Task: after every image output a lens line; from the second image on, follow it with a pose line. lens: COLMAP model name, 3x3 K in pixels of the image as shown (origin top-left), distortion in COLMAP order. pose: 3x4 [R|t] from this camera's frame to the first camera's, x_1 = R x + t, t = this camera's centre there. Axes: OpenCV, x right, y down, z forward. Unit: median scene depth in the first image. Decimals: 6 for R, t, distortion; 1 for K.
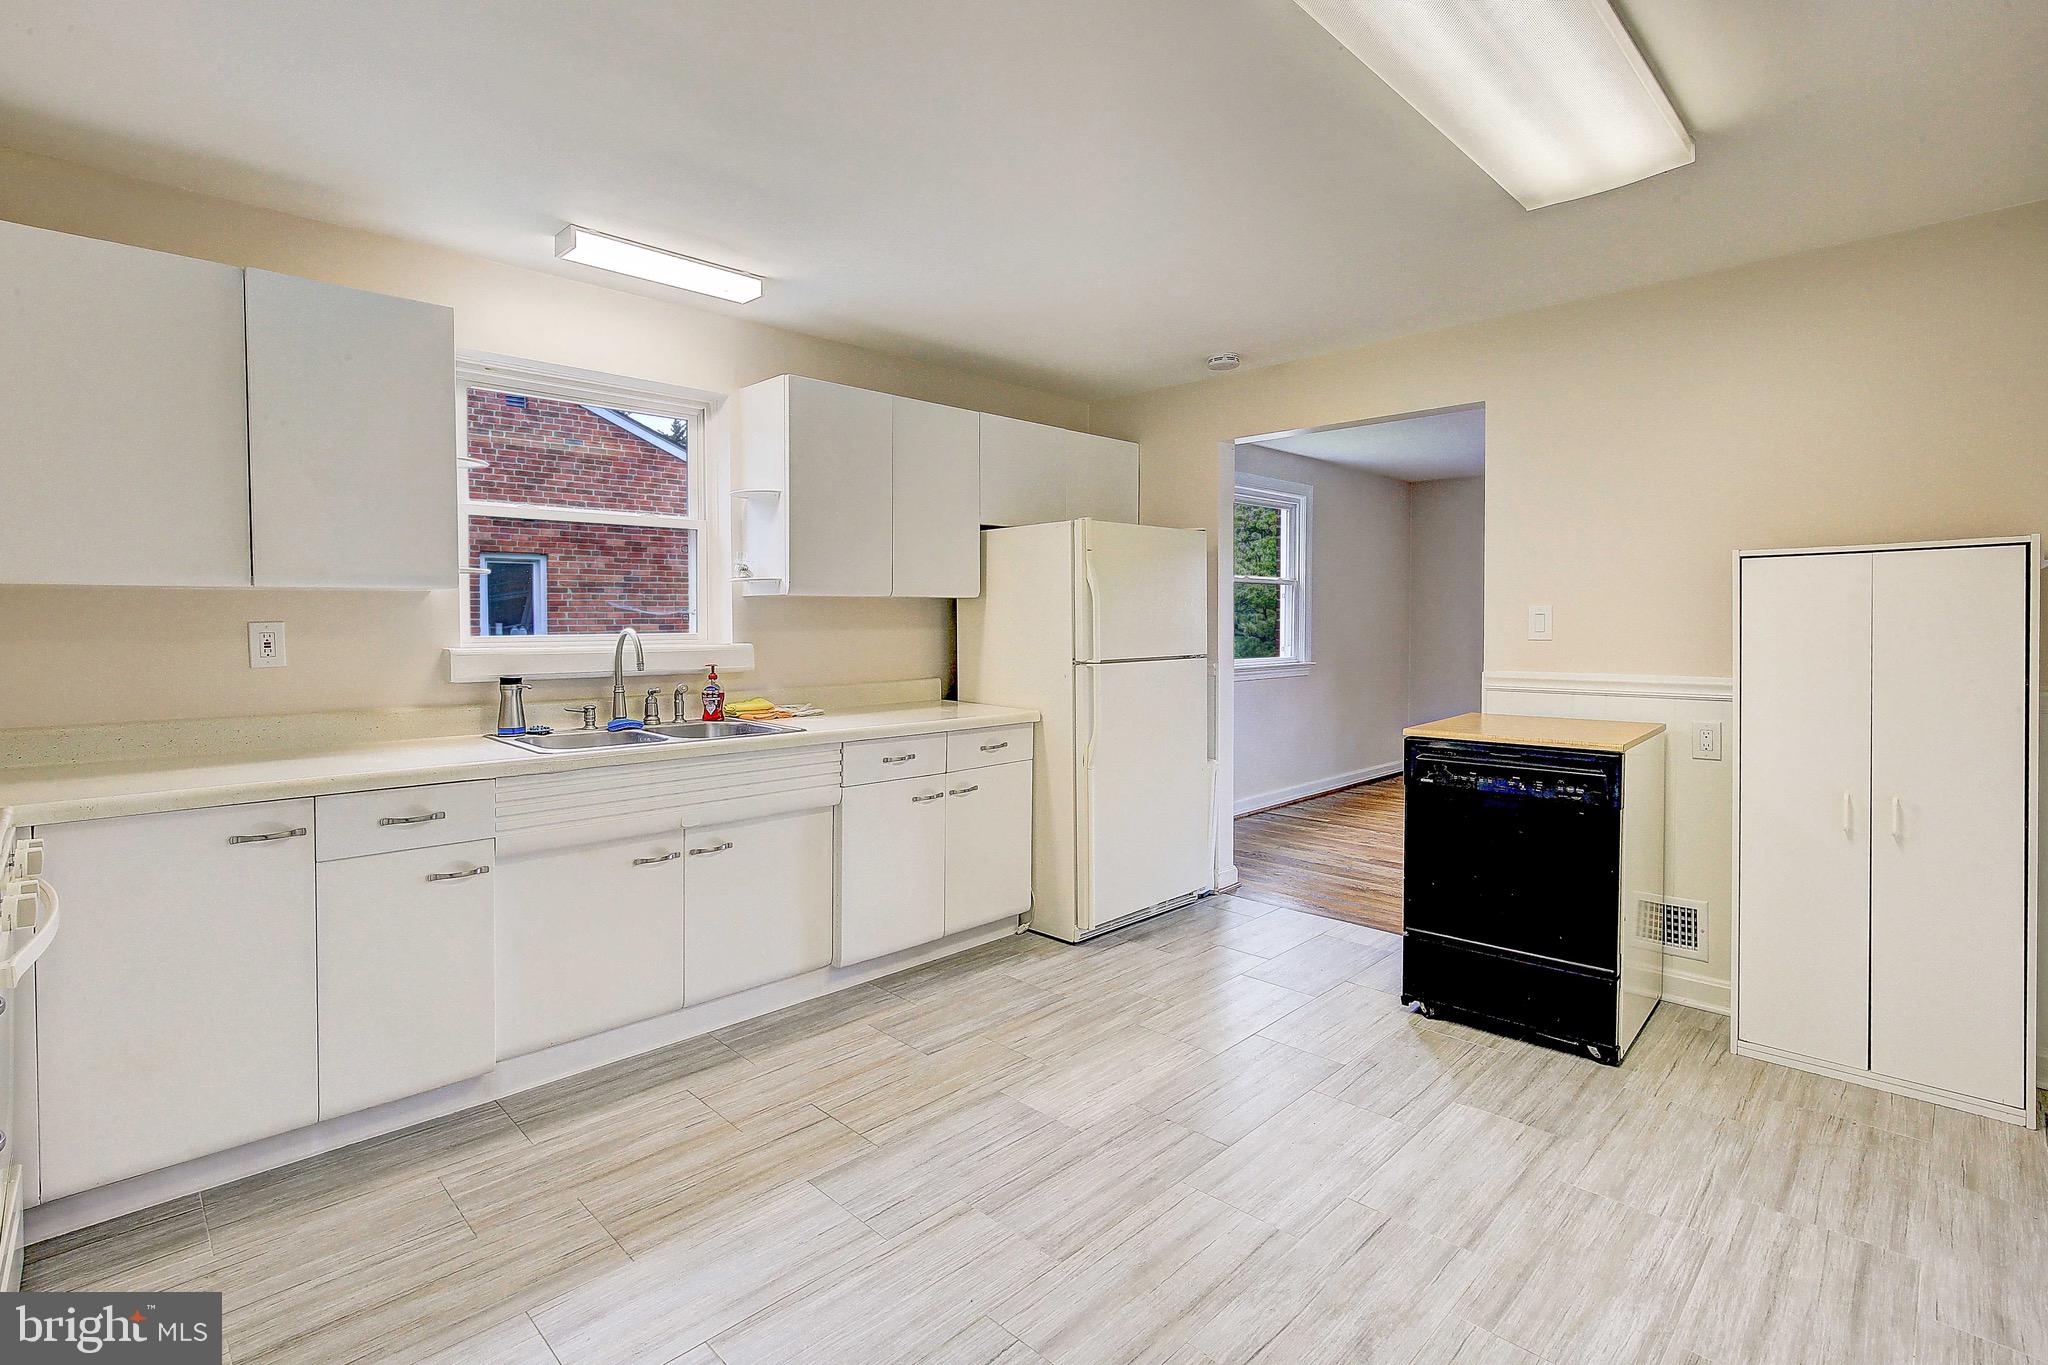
lens RADIAL K [[962.4, 0, 1007.6], [0, 962.4, 634.3], [0, 0, 1]] dist [-0.006413, -0.000114]
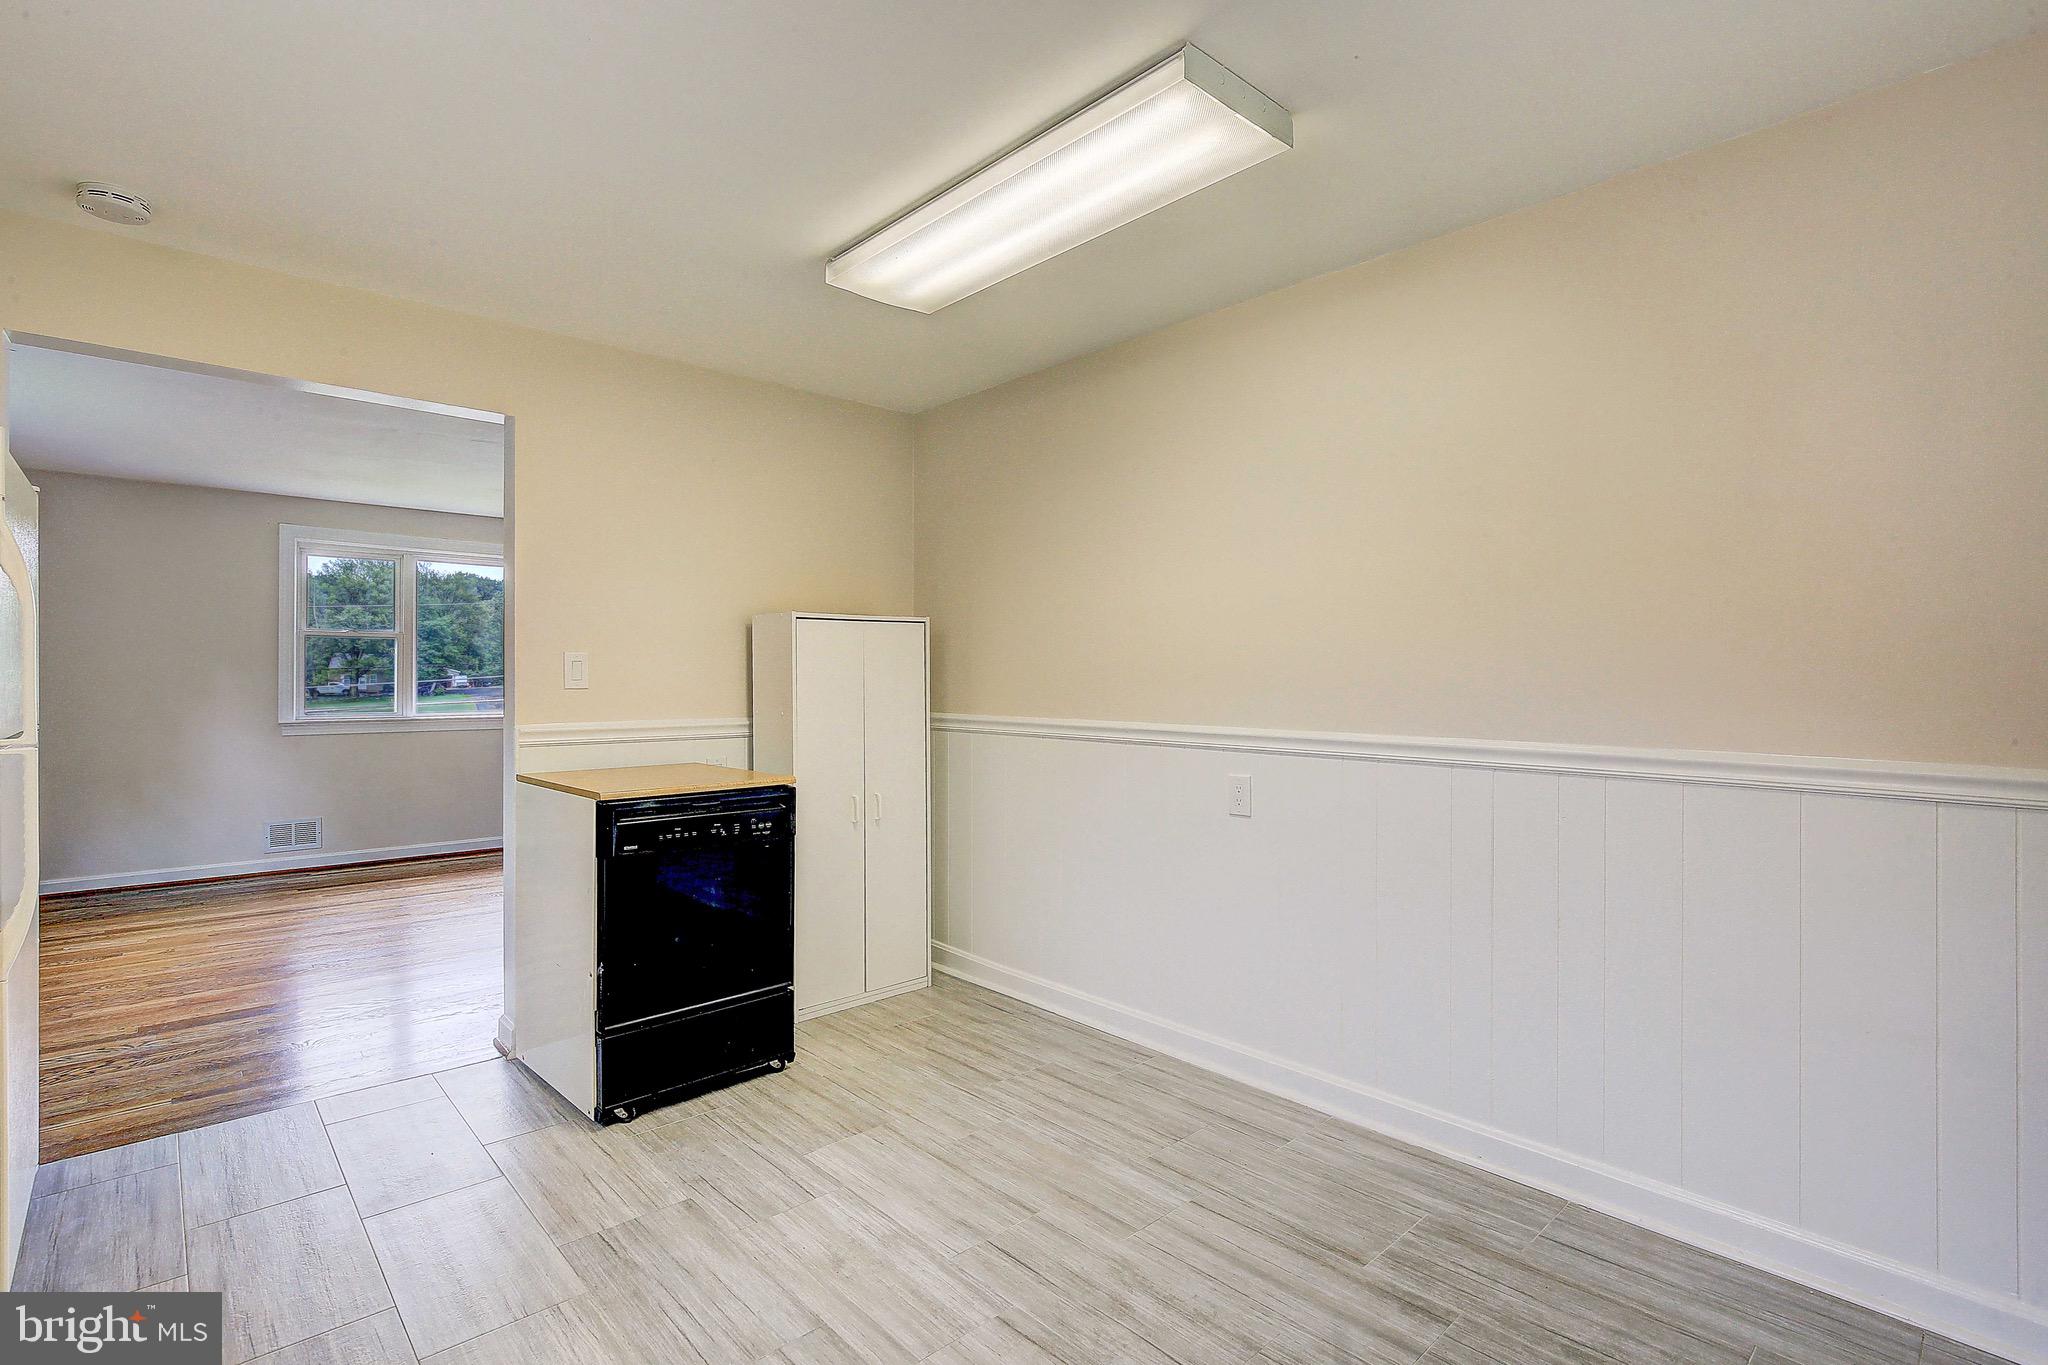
lens RADIAL K [[962.4, 0, 1014.2], [0, 962.4, 669.4], [0, 0, 1]] dist [-0.006413, -0.000114]
pose [[0.036707, 0.013226, 0.999239, -0.474788], [0.013885, 0.999809, -0.013743, 0.007564], [-0.999230, 0.014378, 0.036517, 0.688428]]
